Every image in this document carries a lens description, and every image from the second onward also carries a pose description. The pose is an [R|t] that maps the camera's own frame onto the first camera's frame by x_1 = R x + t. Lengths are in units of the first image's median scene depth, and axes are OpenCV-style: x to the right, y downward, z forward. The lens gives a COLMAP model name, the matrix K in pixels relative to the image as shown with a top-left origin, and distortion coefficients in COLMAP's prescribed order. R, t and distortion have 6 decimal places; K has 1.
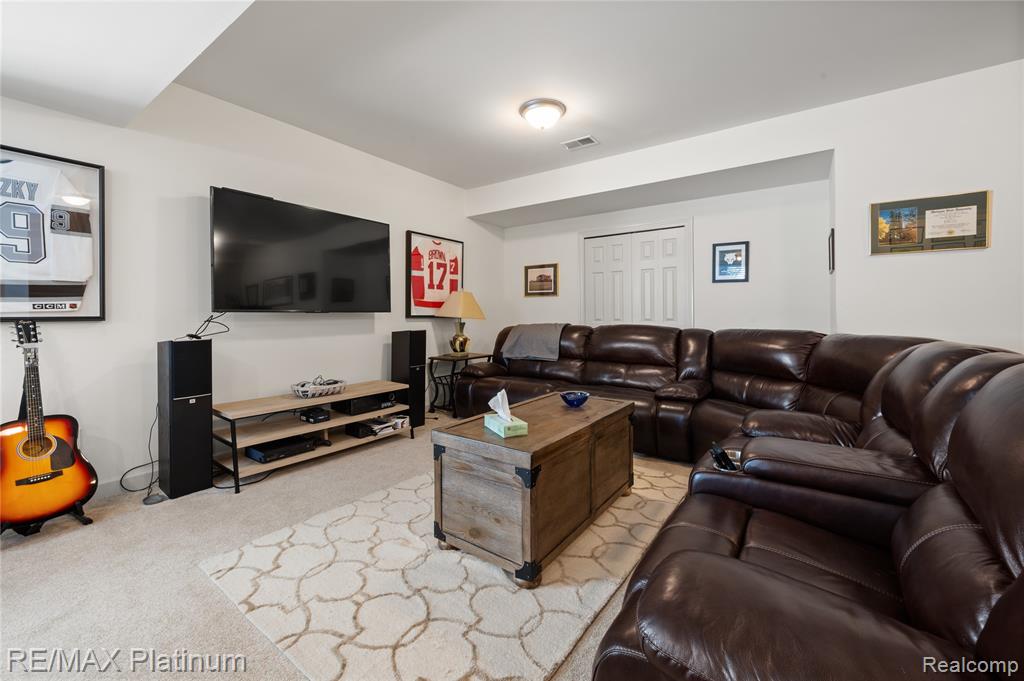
lens RADIAL K [[416.0, 0, 515.8], [0, 416.0, 317.3], [0, 0, 1]] dist [-0.003130, -0.000233]
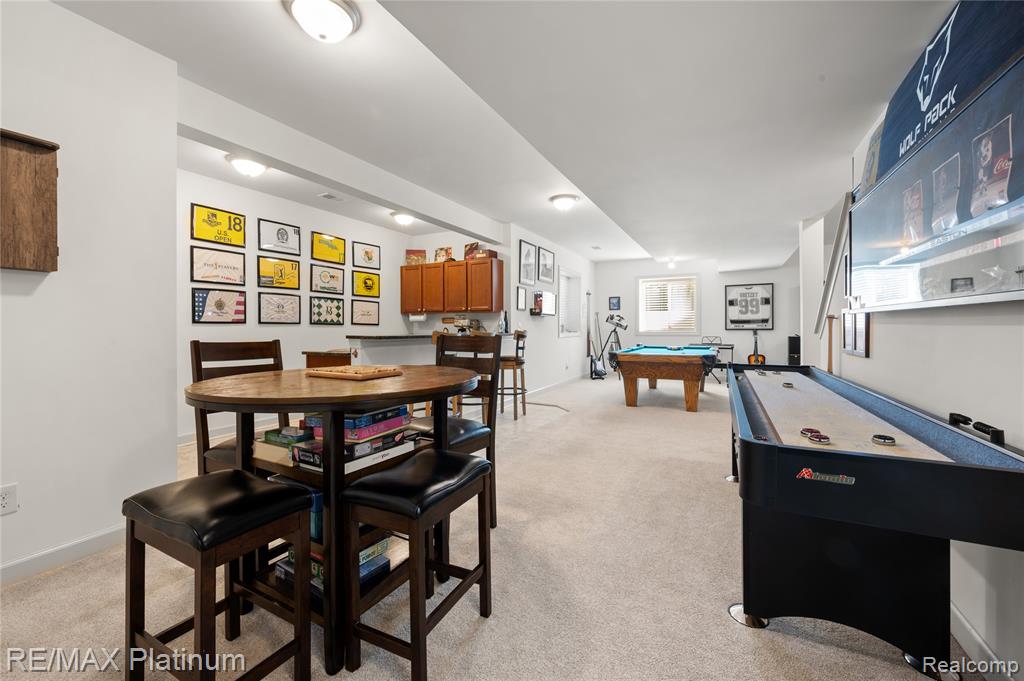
lens RADIAL K [[416.0, 0, 515.1], [0, 416.0, 329.7], [0, 0, 1]] dist [-0.003130, -0.000233]
pose [[0.148125, 0.006829, -0.988945, 1.563326], [-0.003233, 0.999974, 0.006421, -0.005375], [0.988963, 0.002246, 0.148143, -1.205017]]
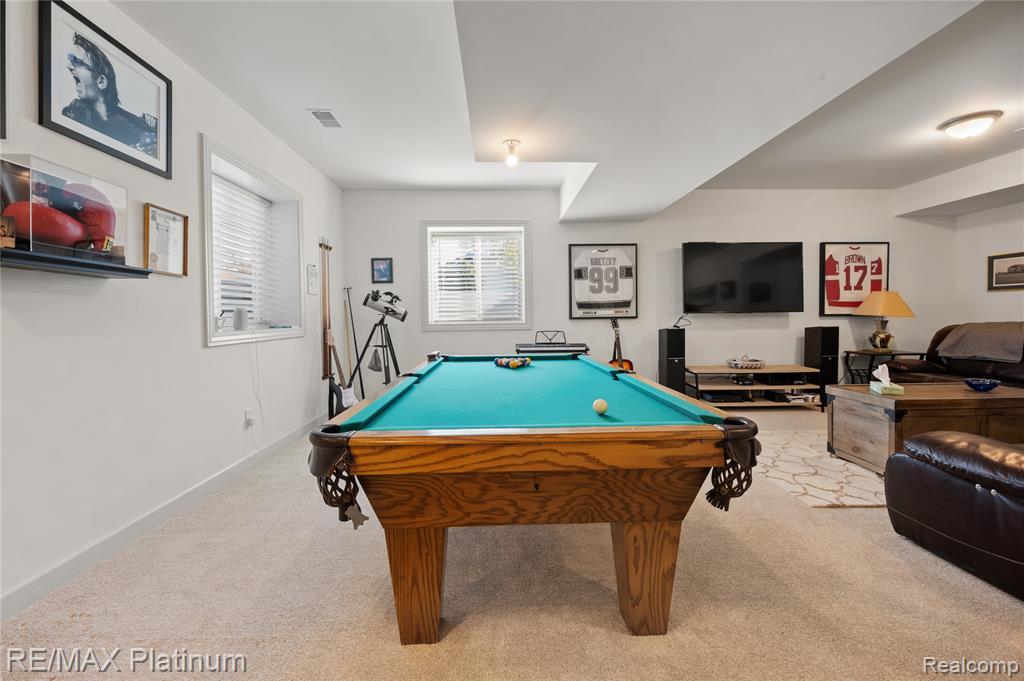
lens RADIAL K [[416.0, 0, 498.8], [0, 416.0, 322.0], [0, 0, 1]] dist [-0.003130, -0.000233]
pose [[0.585169, 0.007946, -0.810872, 0.226036], [0.004474, 0.999905, 0.013027, -0.002442], [0.810899, -0.011251, 0.585078, -0.611690]]
